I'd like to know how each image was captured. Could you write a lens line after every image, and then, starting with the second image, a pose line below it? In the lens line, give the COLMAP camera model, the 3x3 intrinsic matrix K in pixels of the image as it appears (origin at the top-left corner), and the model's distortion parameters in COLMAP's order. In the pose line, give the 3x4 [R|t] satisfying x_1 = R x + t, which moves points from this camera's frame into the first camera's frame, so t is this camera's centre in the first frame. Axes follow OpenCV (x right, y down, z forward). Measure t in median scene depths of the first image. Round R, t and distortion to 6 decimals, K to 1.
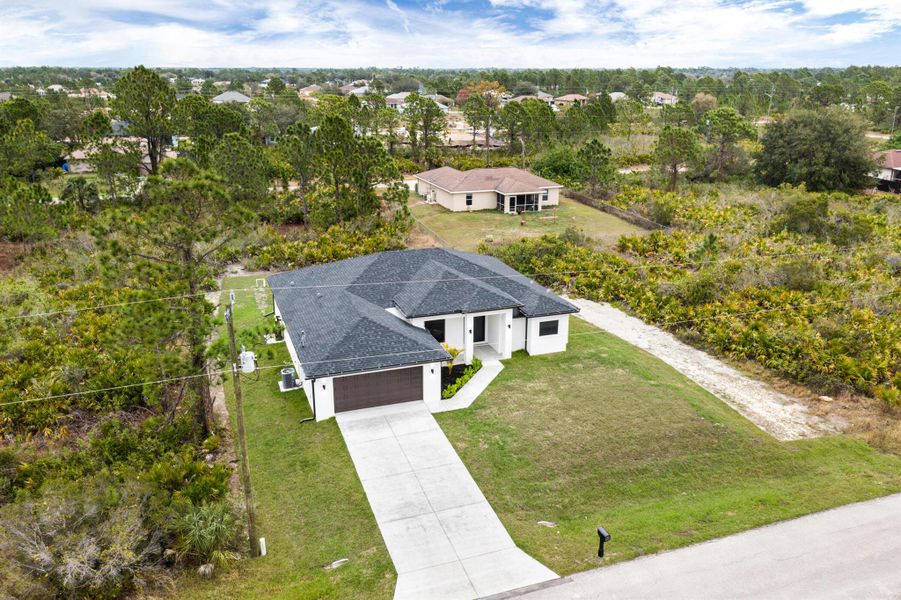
lens RADIAL K [[713.1, 0, 450.5], [0, 713.1, 300.0], [0, 0, 1]] dist [-0.002953, -0.007545]
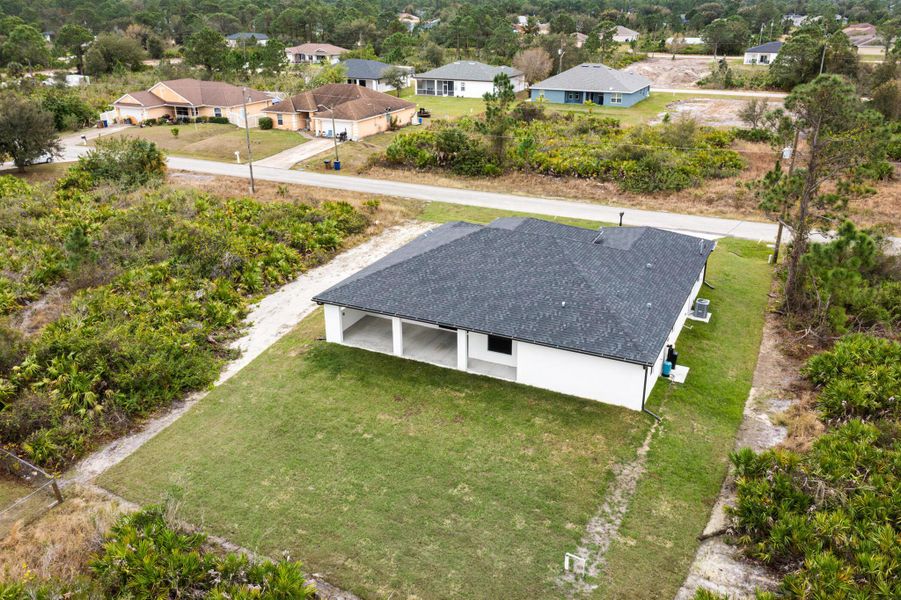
lens RADIAL K [[746.6, 0, 450.5], [0, 746.6, 300.0], [0, 0, 1]] dist [0.000972, -0.000774]
pose [[-0.716039, -0.257549, 0.648812, -0.599399], [0.212253, 0.805115, 0.553840, -0.522212], [-0.665009, 0.534283, -0.521828, 1.633970]]
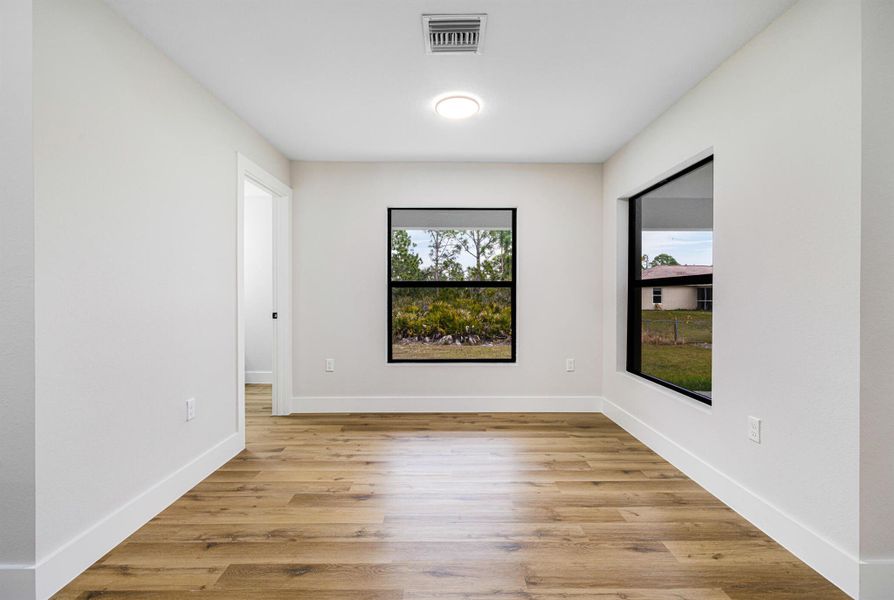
lens RADIAL K [[400.2, 0, 447.4], [0, 400.2, 296.6], [0, 0, 1]] dist [-0.001461, -0.000153]
pose [[0.951974, 0.001159, -0.306177, -0.114637], [-0.092829, 0.954018, -0.285015, 0.004352], [0.291768, 0.299749, 0.908307, 1.126457]]
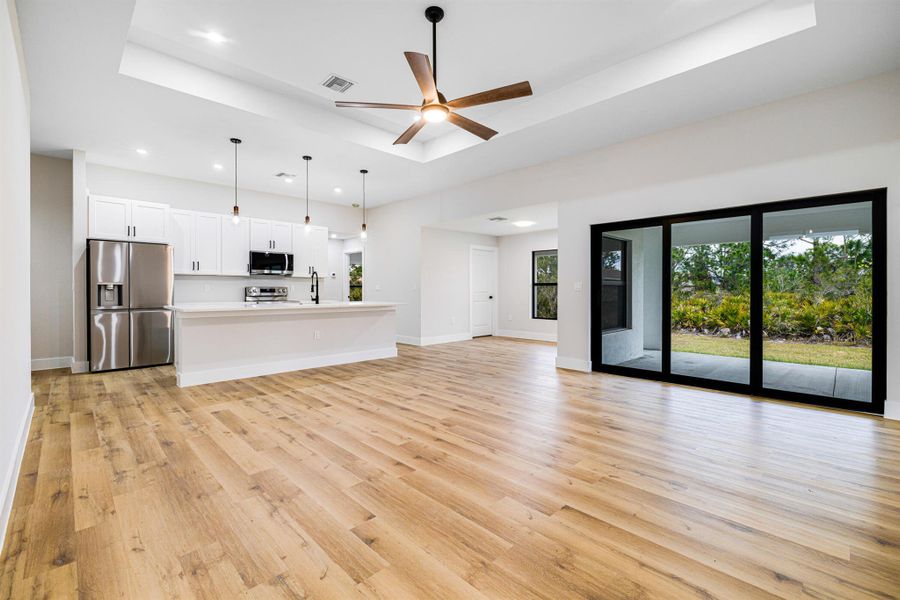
lens RADIAL K [[394.6, 0, 453.3], [0, 394.6, 291.5], [0, 0, 1]] dist [0.003190, 0.000340]
pose [[0.441225, 0.002580, -0.897393, 0.029898], [-0.268083, 0.954711, -0.129065, 0.020112], [0.856418, 0.297523, 0.421934, 1.076929]]
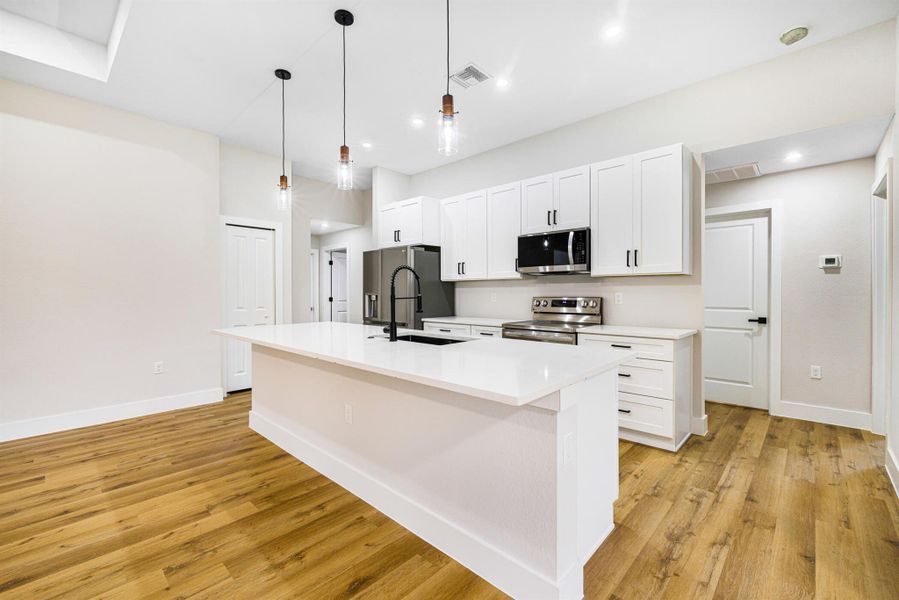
lens RADIAL K [[385.6, 0, 449.6], [0, 385.6, 296.1], [0, 0, 1]] dist [-0.001077, -0.000086]
pose [[-0.882144, 0.006169, -0.470939, -0.112548], [-0.138475, 0.952321, 0.271862, -0.007524], [0.450162, 0.305035, -0.839230, 1.155570]]
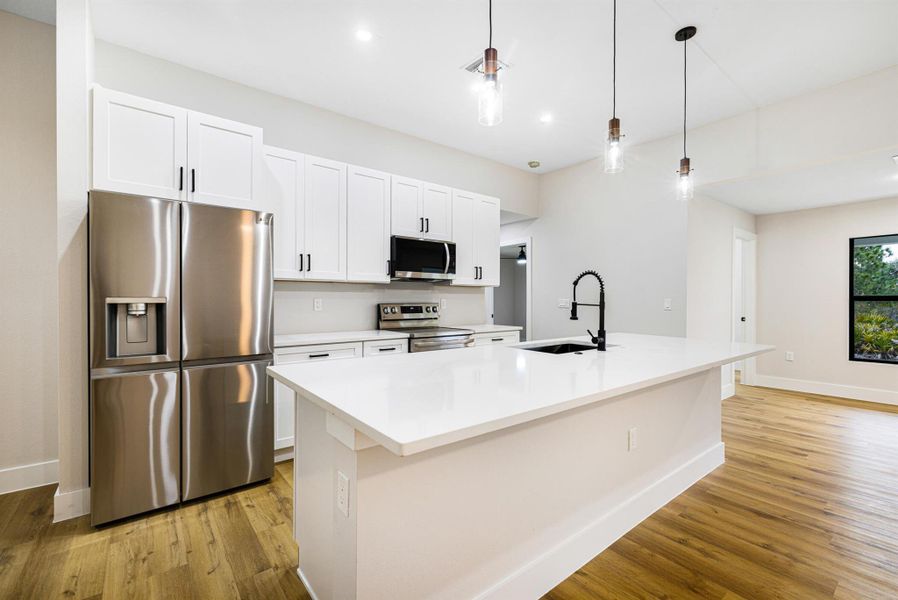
lens RADIAL K [[389.4, 0, 437.8], [0, 389.4, 300.5], [0, 0, 1]] dist [-0.001224, 0.000213]
pose [[0.329285, 0.004951, -0.944217, -0.084323], [-0.285619, 0.953662, -0.094606, 0.024940], [0.899996, 0.300839, 0.315441, 1.051913]]
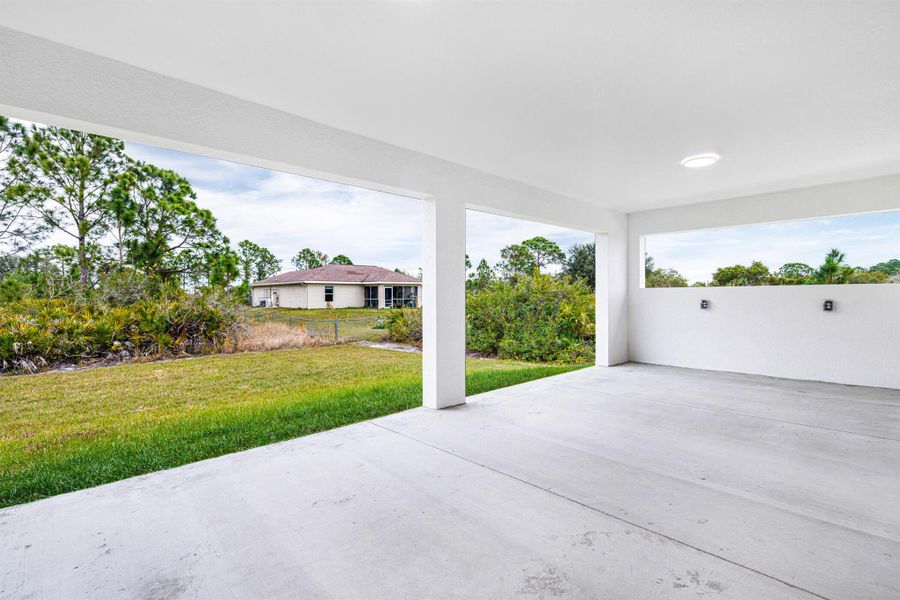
lens RADIAL K [[405.7, 0, 447.3], [0, 405.7, 294.2], [0, 0, 1]] dist [0.001303, 0.000021]
pose [[0.910899, -0.002192, 0.412623, -0.074187], [0.128100, 0.952079, -0.277734, -0.014233], [-0.392241, 0.305844, 0.867529, 1.196938]]
